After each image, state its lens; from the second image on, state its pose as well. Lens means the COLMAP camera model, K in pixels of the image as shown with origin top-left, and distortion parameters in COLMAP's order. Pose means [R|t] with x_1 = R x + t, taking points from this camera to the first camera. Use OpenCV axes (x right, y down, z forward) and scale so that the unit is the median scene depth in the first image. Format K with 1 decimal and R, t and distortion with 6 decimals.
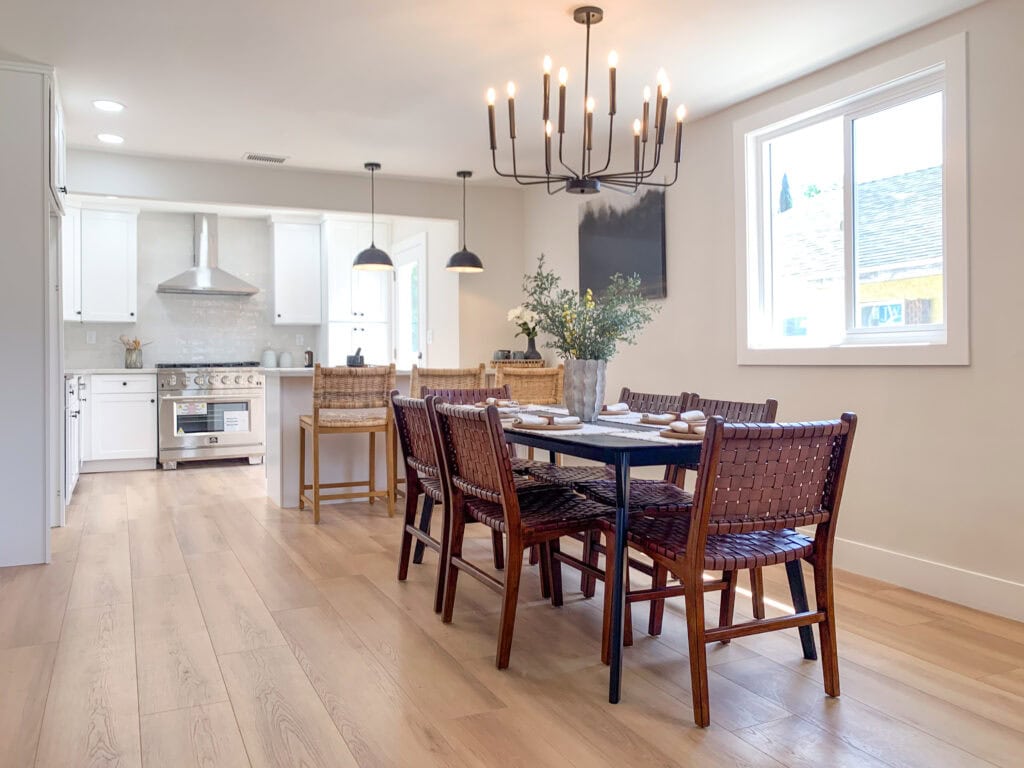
lens RADIAL K [[816.0, 0, 505.7], [0, 816.0, 380.2], [0, 0, 1]] dist [-0.024694, -0.002574]
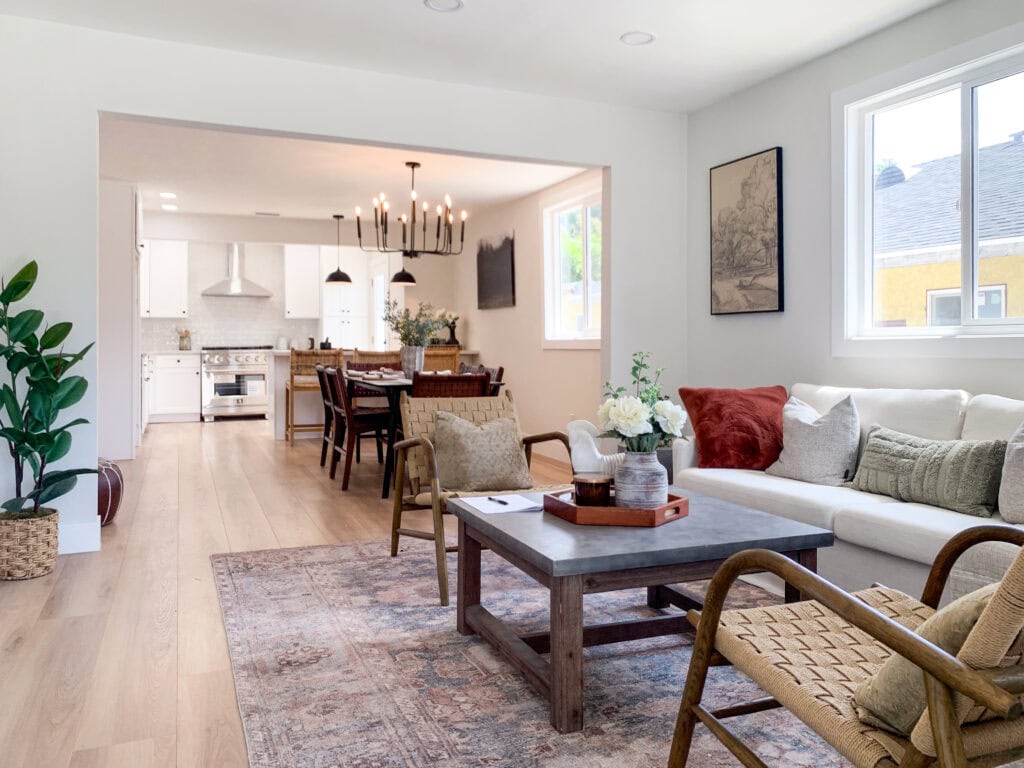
lens RADIAL K [[816.0, 0, 506.0], [0, 816.0, 352.0], [0, 0, 1]] dist [-0.024694, -0.002574]
pose [[0.998100, 0.002114, -0.061581, 0.192738], [-0.002939, 0.999907, -0.013312, 0.005584], [0.061547, 0.013468, 0.998013, -0.390638]]
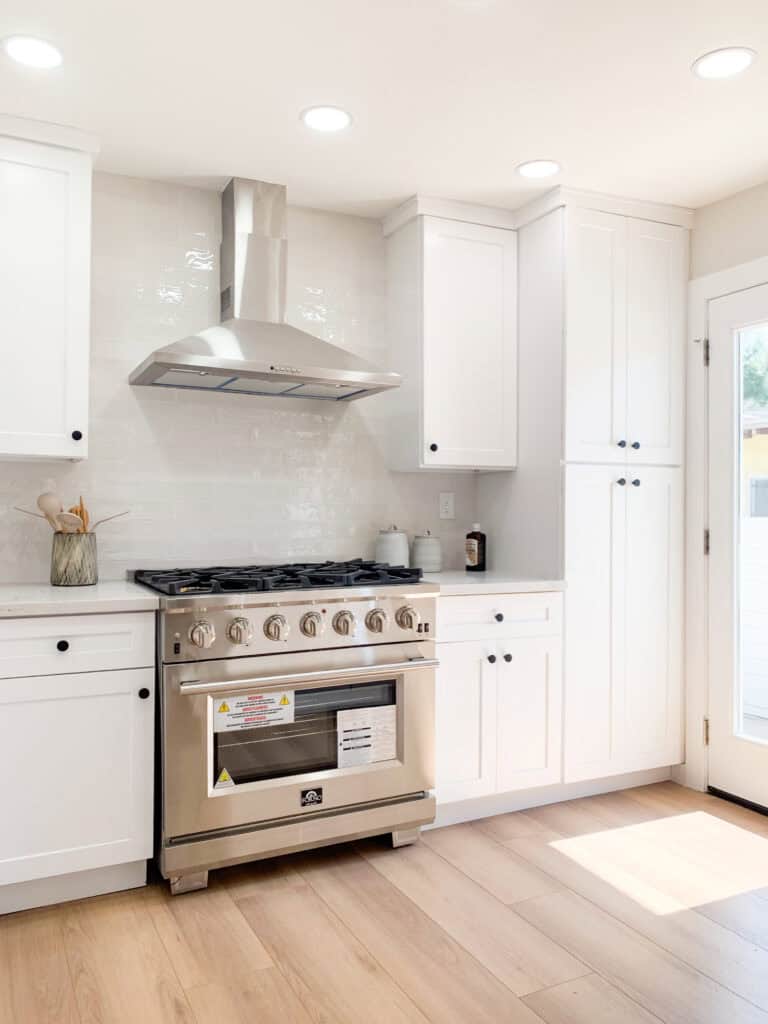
lens RADIAL K [[816.0, 0, 390.9], [0, 816.0, 510.3], [0, 0, 1]] dist [-0.024694, -0.002574]
pose [[0.999591, 0.004115, 0.028298, -0.340917], [-0.003261, 0.999540, -0.030163, -0.039259], [-0.028409, 0.030058, 0.999144, 0.658030]]
